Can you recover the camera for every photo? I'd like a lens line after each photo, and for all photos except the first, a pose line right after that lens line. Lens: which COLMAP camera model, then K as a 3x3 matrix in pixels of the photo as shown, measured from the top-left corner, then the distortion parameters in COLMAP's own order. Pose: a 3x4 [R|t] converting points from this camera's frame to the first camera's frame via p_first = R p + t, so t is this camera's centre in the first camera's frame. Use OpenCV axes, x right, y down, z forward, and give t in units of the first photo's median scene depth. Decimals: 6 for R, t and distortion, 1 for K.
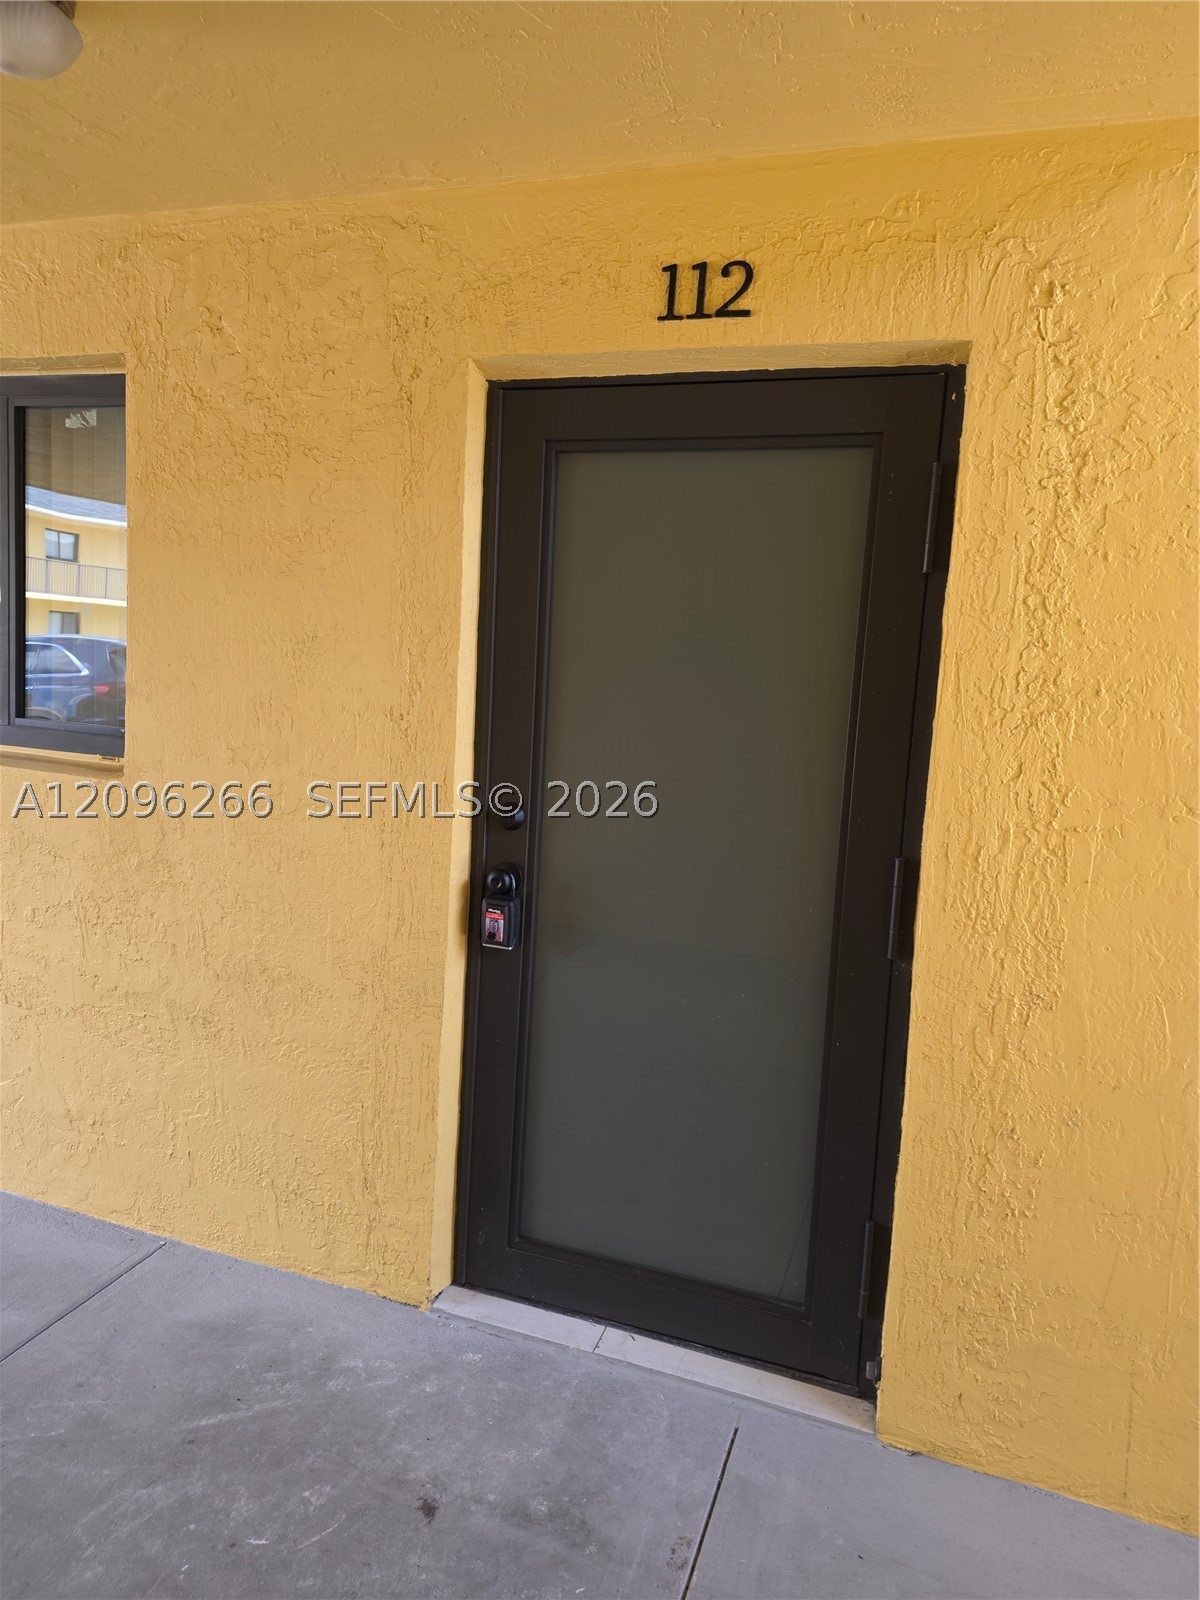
lens RADIAL K [[1044.9, 0, 602.0], [0, 1044.9, 788.6], [0, 0, 1]] dist [0.033799, -0.001144]
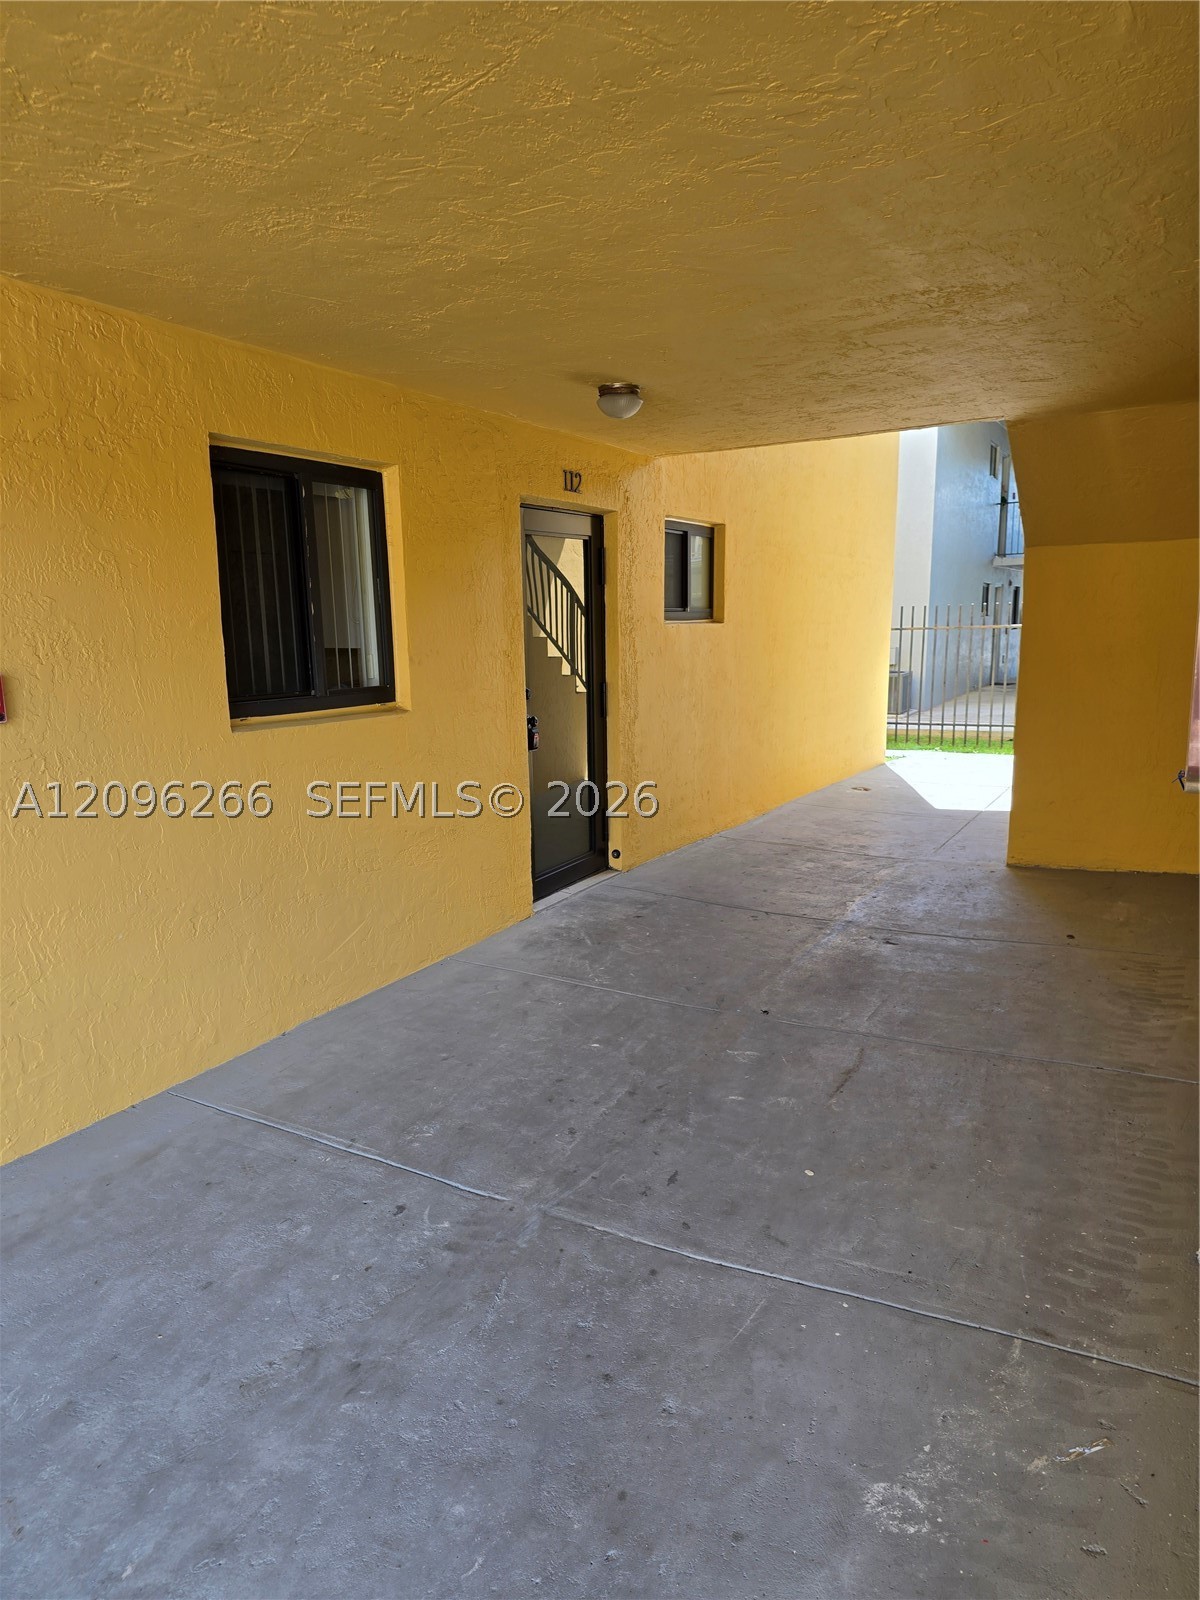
lens RADIAL K [[1044.9, 0, 602.0], [0, 1044.9, 788.6], [0, 0, 1]] dist [0.033799, -0.001144]
pose [[0.169827, -0.231498, 0.957897, -2.623196], [0.132973, 0.968511, 0.210488, -0.260155], [-0.976462, 0.091628, 0.195262, 0.461786]]
